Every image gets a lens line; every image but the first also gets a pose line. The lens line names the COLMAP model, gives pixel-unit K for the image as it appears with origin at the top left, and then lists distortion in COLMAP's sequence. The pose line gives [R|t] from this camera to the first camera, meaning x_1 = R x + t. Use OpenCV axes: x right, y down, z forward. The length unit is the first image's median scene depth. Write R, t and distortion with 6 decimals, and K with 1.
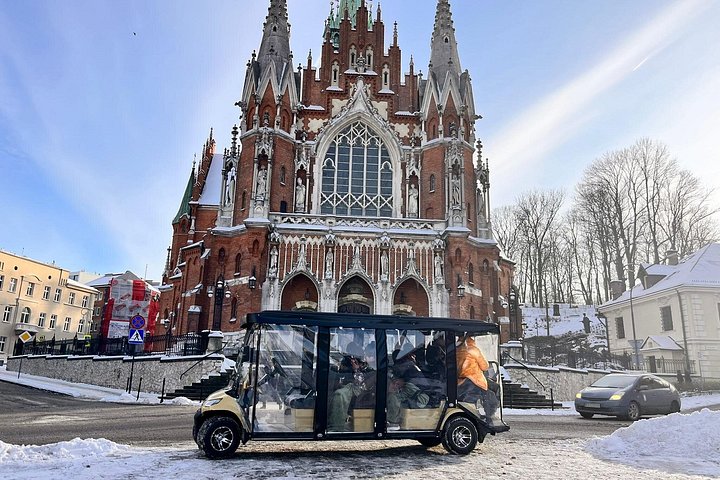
lens RADIAL K [[528.9, 0, 360.0], [0, 528.9, 240.0], [0, 0, 1]] dist [-0.000304, -0.010566]
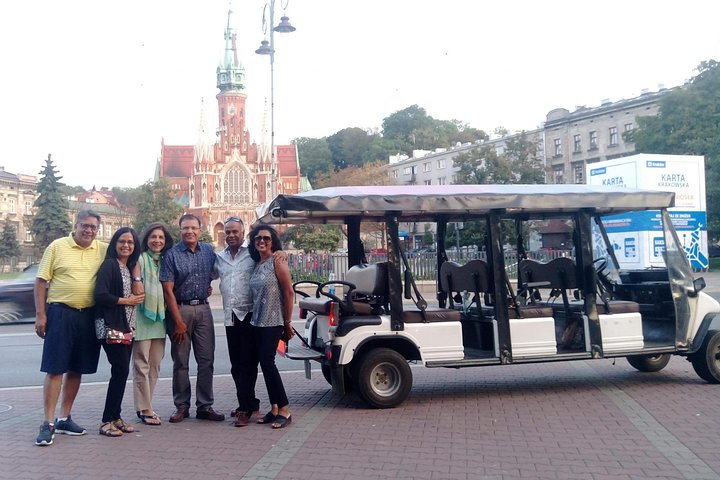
lens RADIAL K [[528.9, 0, 360.0], [0, 528.9, 240.0], [0, 0, 1]] dist [-0.000304, -0.010566]
pose [[0.985605, -0.046500, 0.162544, 0.182057], [0.001448, 0.963718, 0.266919, -0.613421], [-0.169059, -0.262841, 0.949912, -1.995834]]
